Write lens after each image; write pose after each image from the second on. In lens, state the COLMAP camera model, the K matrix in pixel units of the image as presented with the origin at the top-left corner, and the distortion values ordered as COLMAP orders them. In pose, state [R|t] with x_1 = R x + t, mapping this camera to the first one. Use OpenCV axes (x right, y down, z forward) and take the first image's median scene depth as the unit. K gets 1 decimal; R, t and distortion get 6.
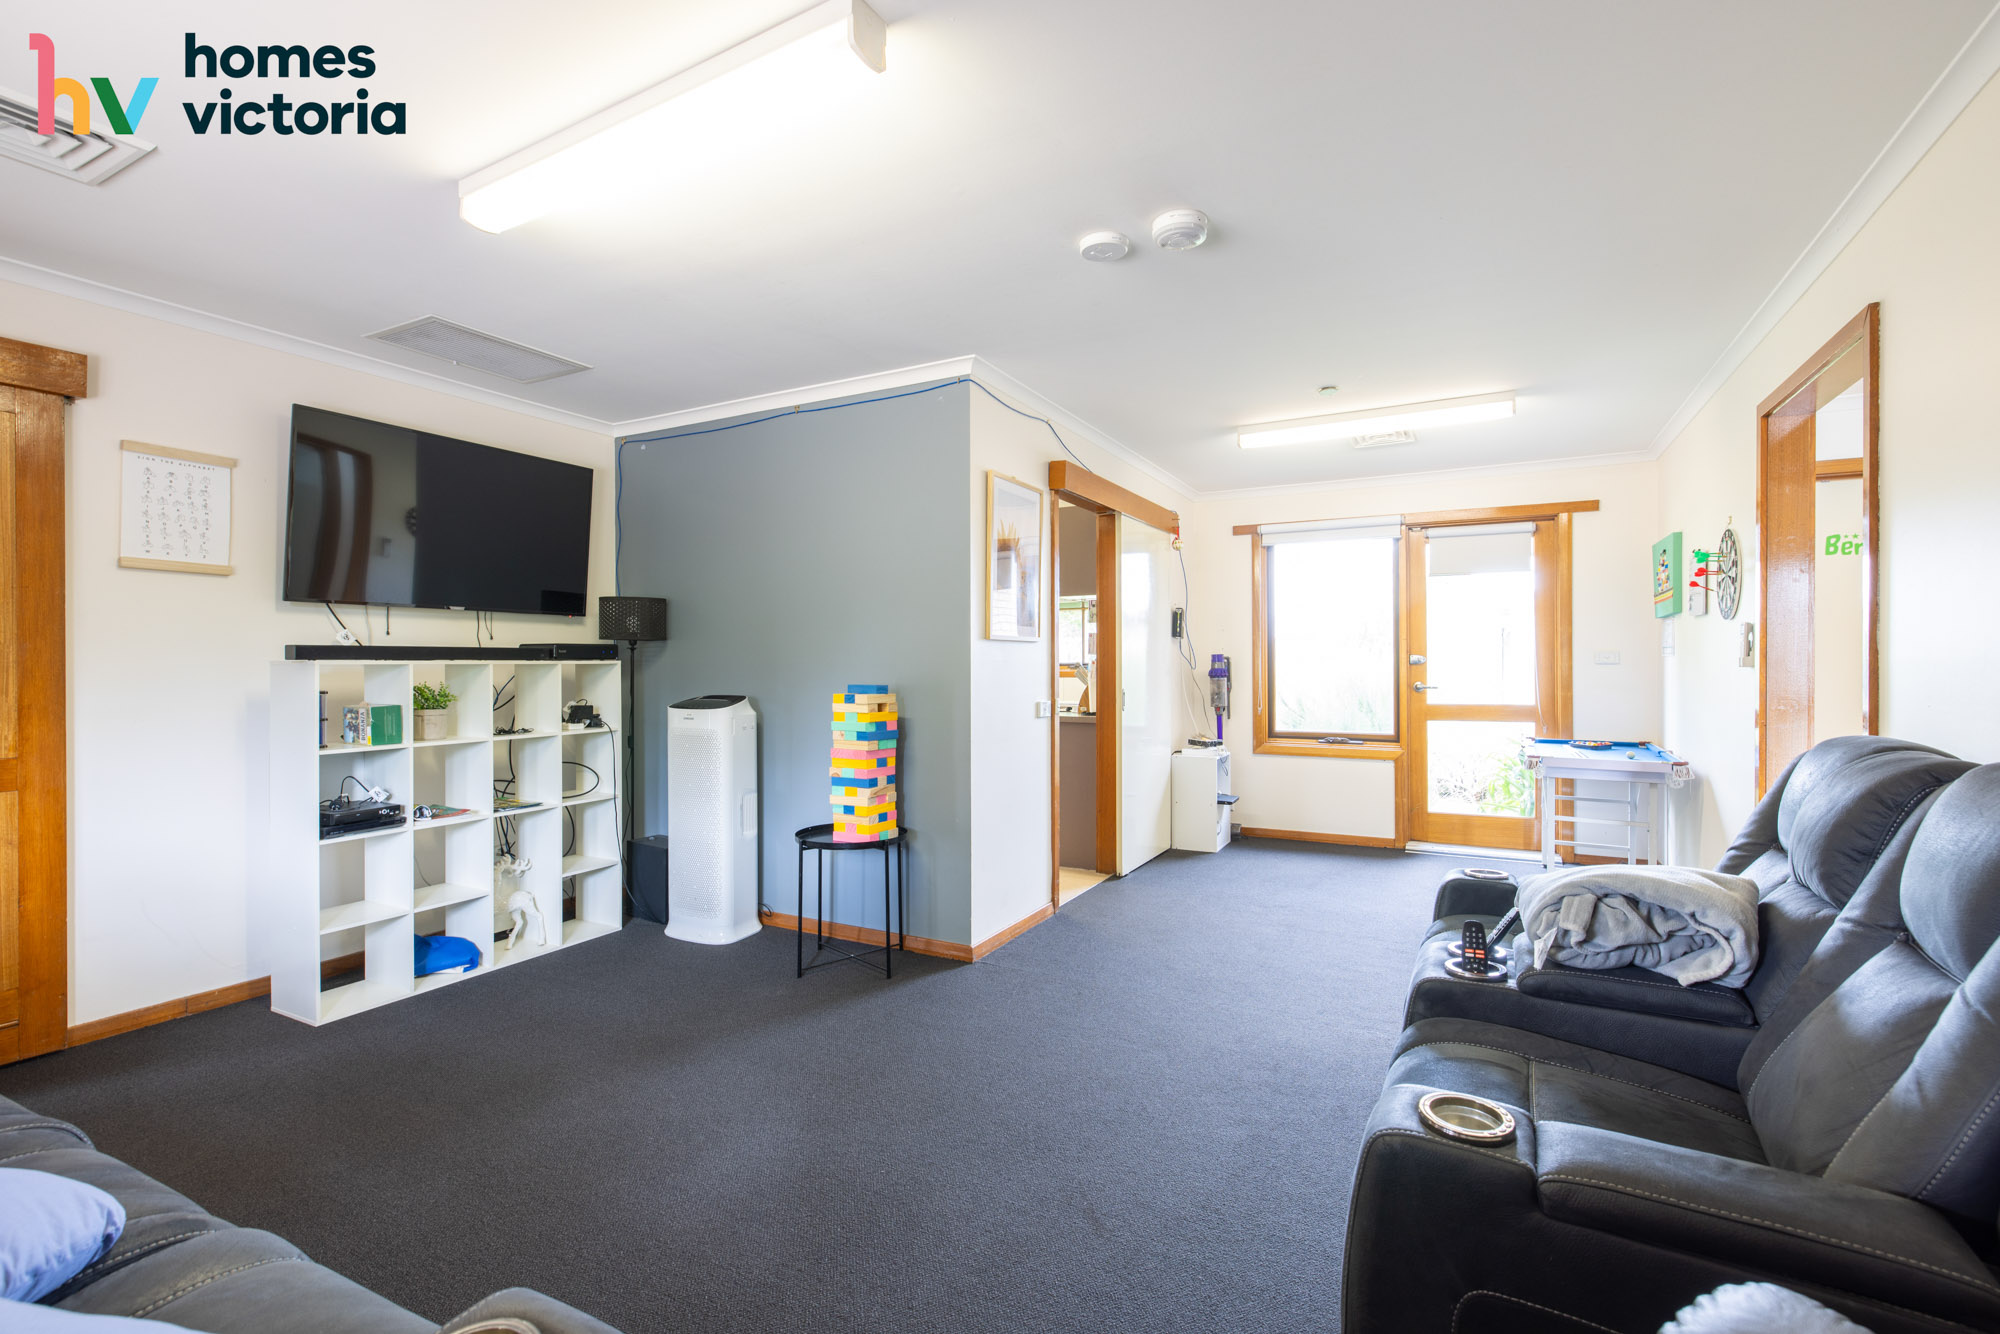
lens RADIAL K [[831.1, 0, 992.2], [0, 831.1, 664.5], [0, 0, 1]] dist [0.001084, -0.000009]
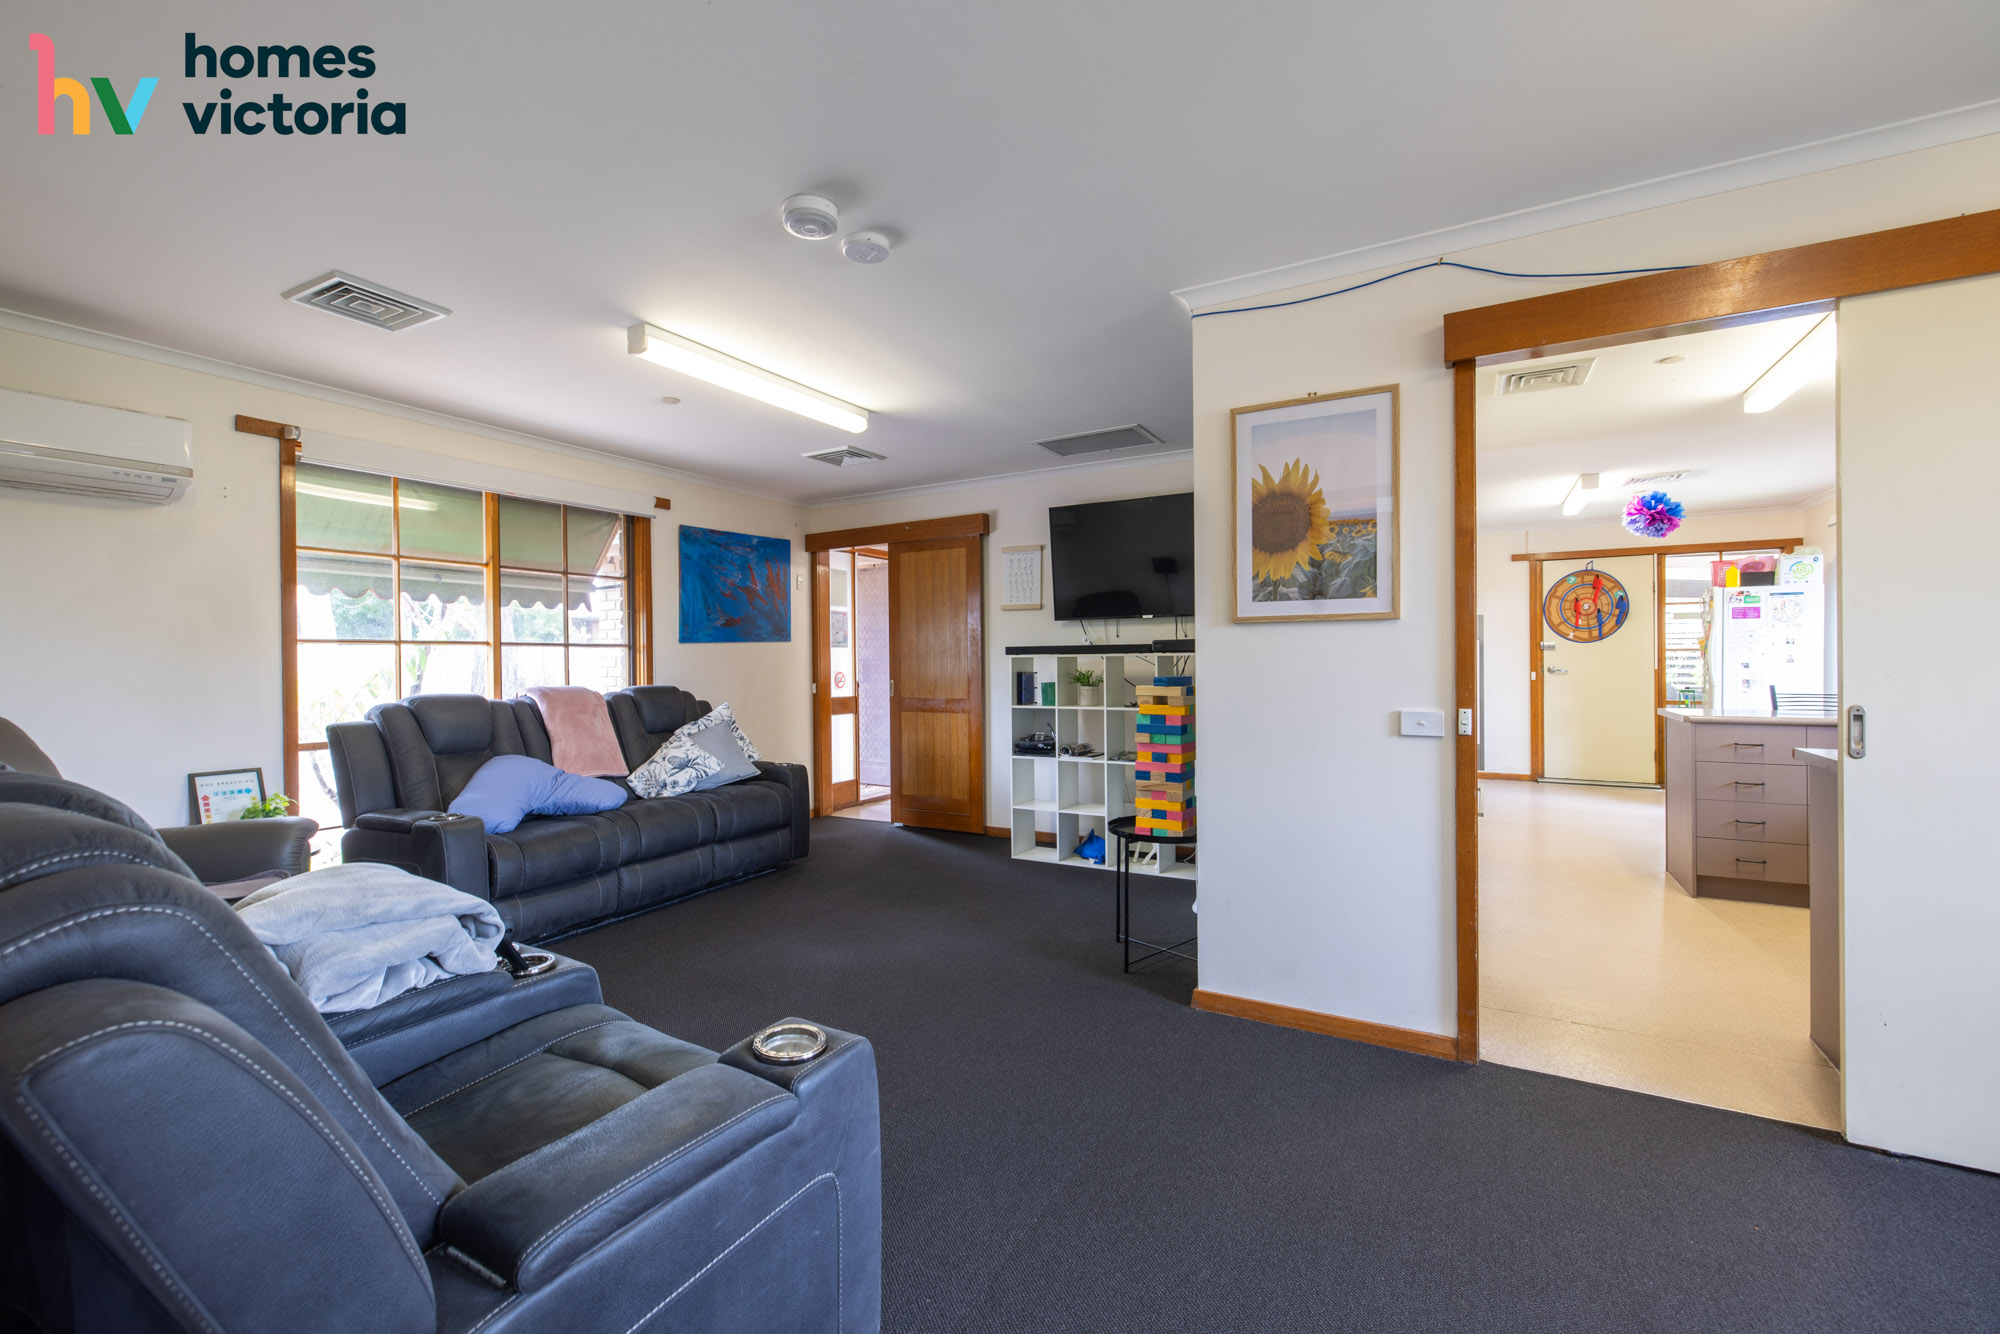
lens RADIAL K [[831.1, 0, 992.2], [0, 831.1, 664.5], [0, 0, 1]] dist [0.001084, -0.000009]
pose [[-0.002363, 0.007290, -0.999971, 0.835477], [0.007921, 0.999942, 0.007271, 0.001241], [0.999966, -0.007904, -0.002421, 0.809820]]
